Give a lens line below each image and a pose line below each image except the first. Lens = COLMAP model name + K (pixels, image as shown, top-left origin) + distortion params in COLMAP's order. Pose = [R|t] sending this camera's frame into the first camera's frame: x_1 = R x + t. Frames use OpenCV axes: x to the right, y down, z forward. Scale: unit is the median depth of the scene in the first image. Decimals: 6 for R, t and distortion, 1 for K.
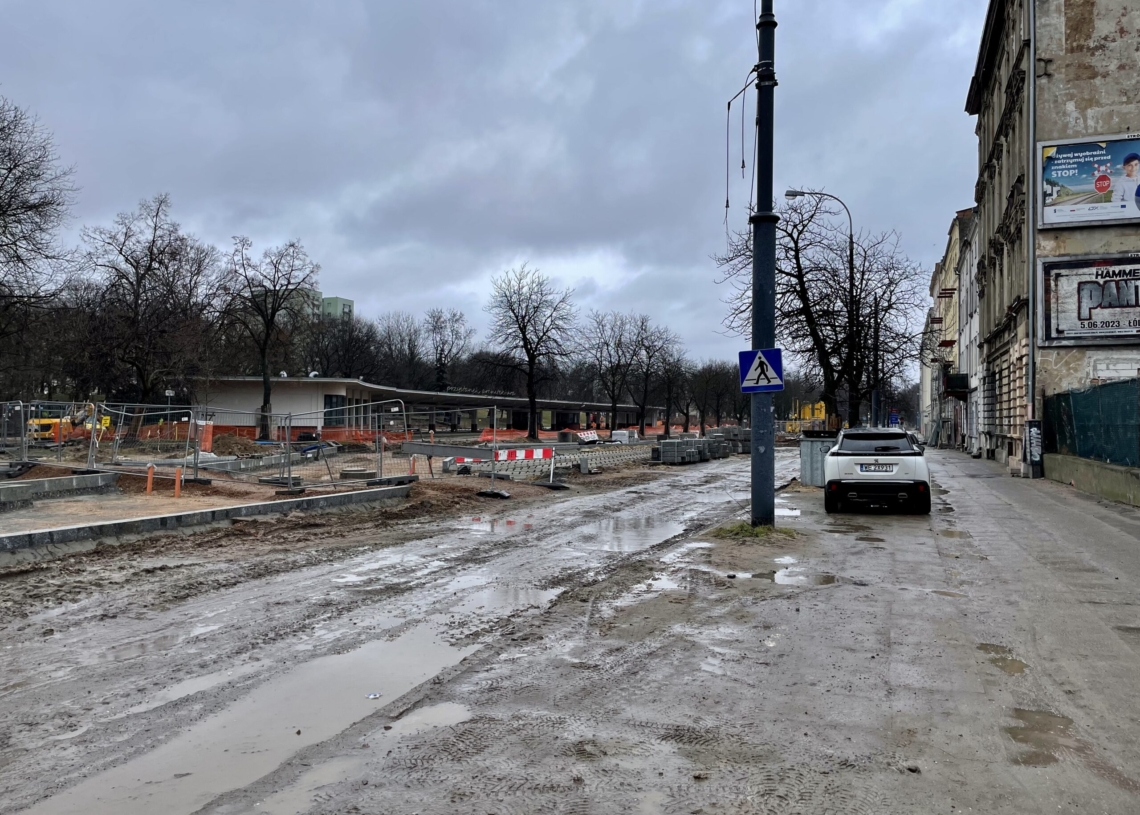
lens RADIAL K [[861.7, 0, 570.0], [0, 861.7, 407.5], [0, 0, 1]] dist [0.092435, 0.000246]
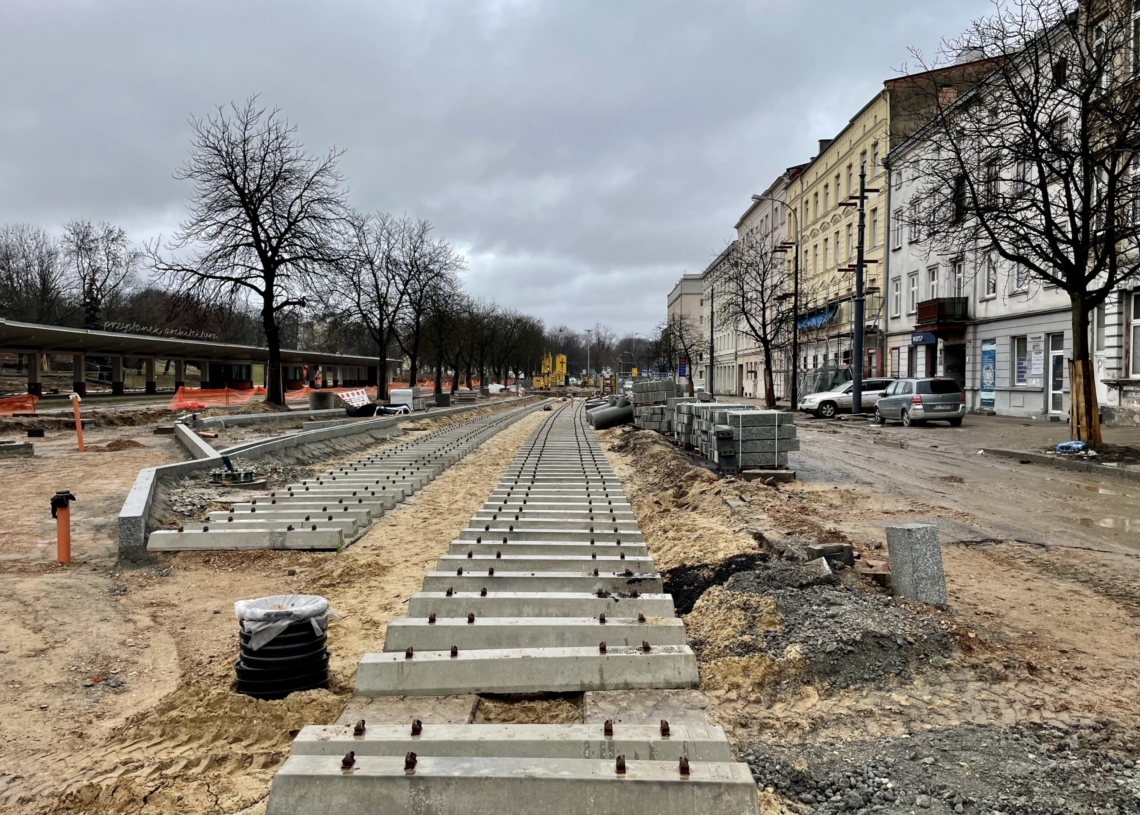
lens RADIAL K [[918.8, 0, 570.0], [0, 918.8, 407.5], [0, 0, 1]] dist [0.112618, -0.160501]
pose [[0.948087, -0.020250, 0.317365, -0.023262], [0.005090, 0.998809, 0.048526, 0.003744], [-0.317970, -0.044392, 0.947061, 0.147339]]
